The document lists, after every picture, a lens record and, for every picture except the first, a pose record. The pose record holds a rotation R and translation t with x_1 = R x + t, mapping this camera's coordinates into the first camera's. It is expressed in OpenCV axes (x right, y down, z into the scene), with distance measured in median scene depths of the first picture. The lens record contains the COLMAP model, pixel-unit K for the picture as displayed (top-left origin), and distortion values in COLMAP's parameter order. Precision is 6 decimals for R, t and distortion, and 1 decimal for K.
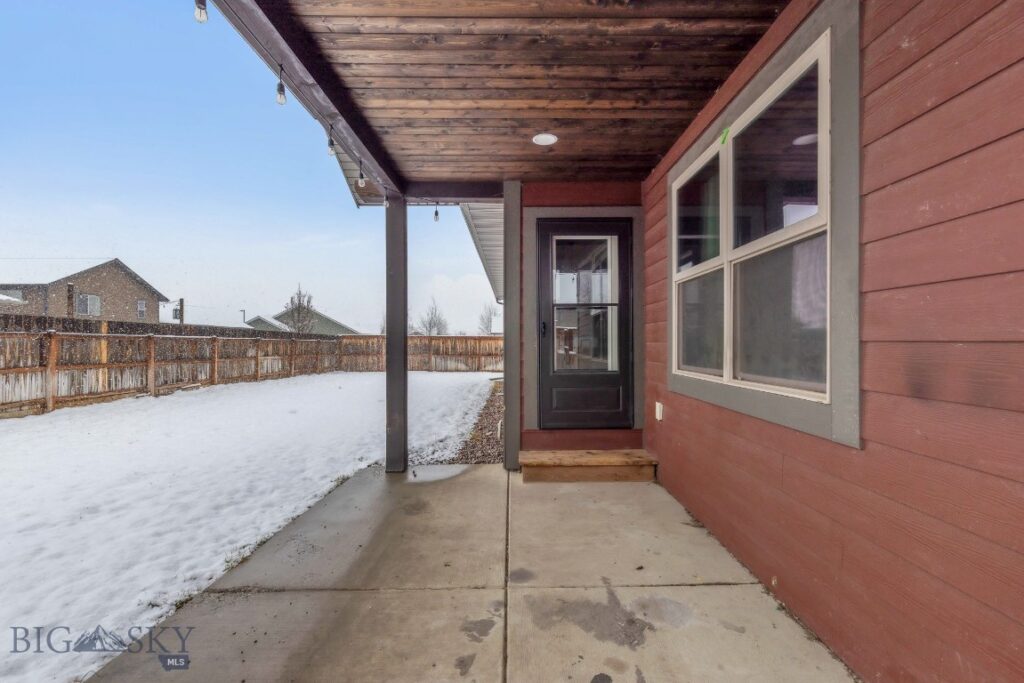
lens RADIAL K [[466.5, 0, 515.4], [0, 466.5, 343.9], [0, 0, 1]] dist [0.002966, -0.000138]
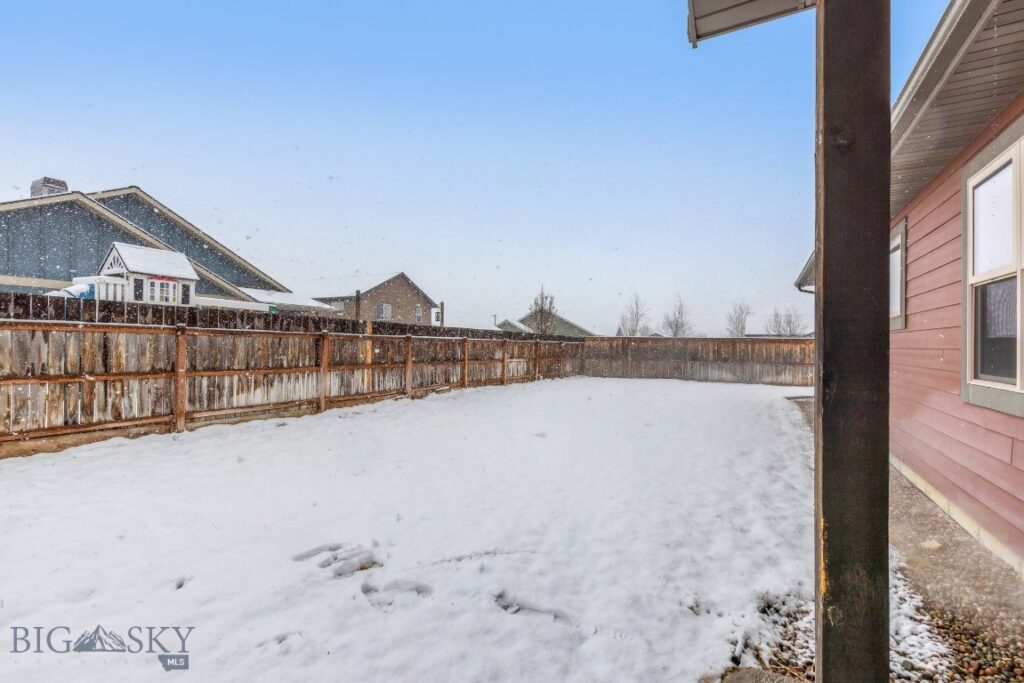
lens RADIAL K [[466.5, 0, 511.3], [0, 466.5, 342.4], [0, 0, 1]] dist [0.002966, -0.000138]
pose [[0.880901, 0.005527, -0.473269, -0.112071], [-0.009140, 0.999944, -0.005336, -0.001780], [0.473213, 0.009026, 0.880902, 0.211184]]
